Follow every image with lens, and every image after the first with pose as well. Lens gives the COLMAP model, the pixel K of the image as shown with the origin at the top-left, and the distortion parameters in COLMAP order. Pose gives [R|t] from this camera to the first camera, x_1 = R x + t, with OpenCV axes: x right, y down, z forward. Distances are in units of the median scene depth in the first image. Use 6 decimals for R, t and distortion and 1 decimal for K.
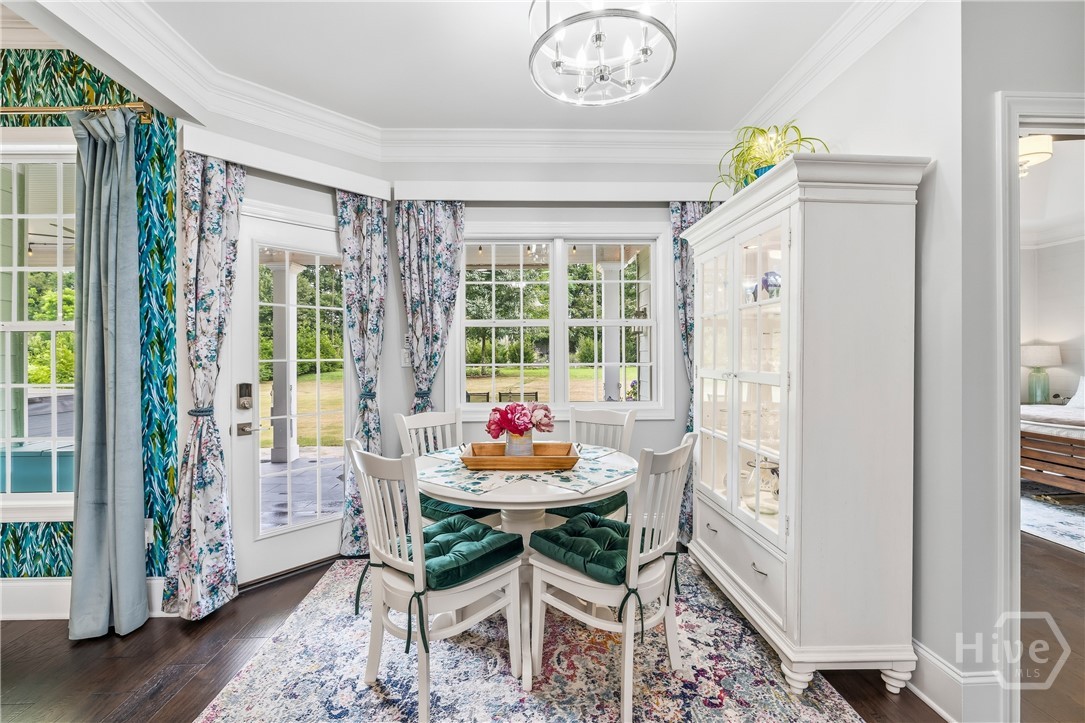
lens RADIAL K [[464.6, 0, 543.8], [0, 464.6, 358.8], [0, 0, 1]] dist [-0.000181, -0.000066]
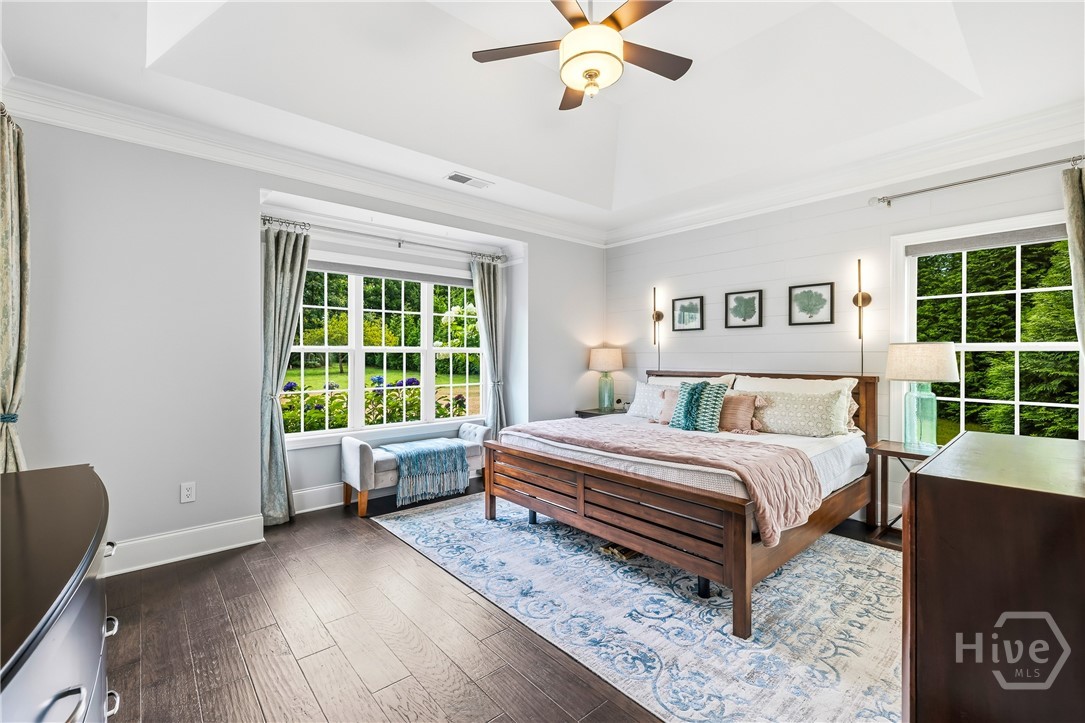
lens RADIAL K [[464.6, 0, 542.8], [0, 464.6, 359.2], [0, 0, 1]] dist [-0.000181, -0.000066]
pose [[0.775601, 0.007325, 0.631181, 0.371641], [-0.006110, 0.999973, -0.004098, -0.002554], [-0.631193, -0.000678, 0.775625, 0.351535]]
